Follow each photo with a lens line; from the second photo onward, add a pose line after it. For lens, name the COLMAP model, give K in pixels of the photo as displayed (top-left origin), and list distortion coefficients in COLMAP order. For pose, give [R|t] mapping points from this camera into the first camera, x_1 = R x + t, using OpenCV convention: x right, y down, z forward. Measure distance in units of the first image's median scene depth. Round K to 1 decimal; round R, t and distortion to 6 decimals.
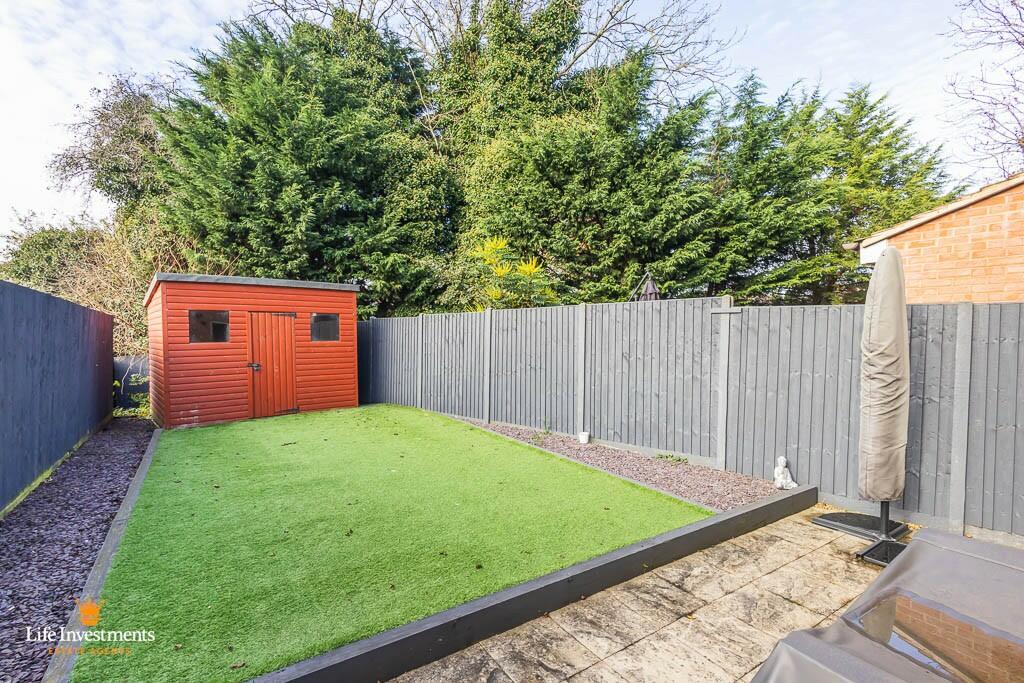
lens RADIAL K [[470.8, 0, 513.8], [0, 470.8, 340.3], [0, 0, 1]] dist [0.012606, -0.003135]
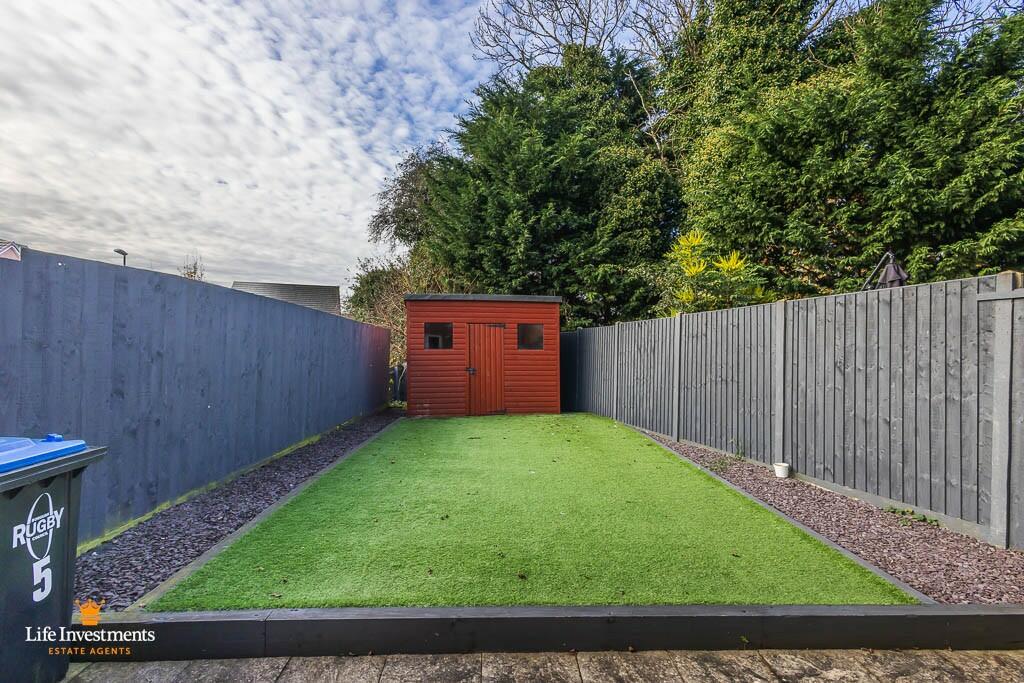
lens RADIAL K [[470.8, 0, 513.8], [0, 470.8, 340.3], [0, 0, 1]] dist [0.012606, -0.003135]
pose [[0.851306, -0.005774, -0.524637, 0.115799], [-0.014179, 0.999321, -0.034005, 0.015109], [0.524478, 0.036387, 0.850646, 0.056458]]
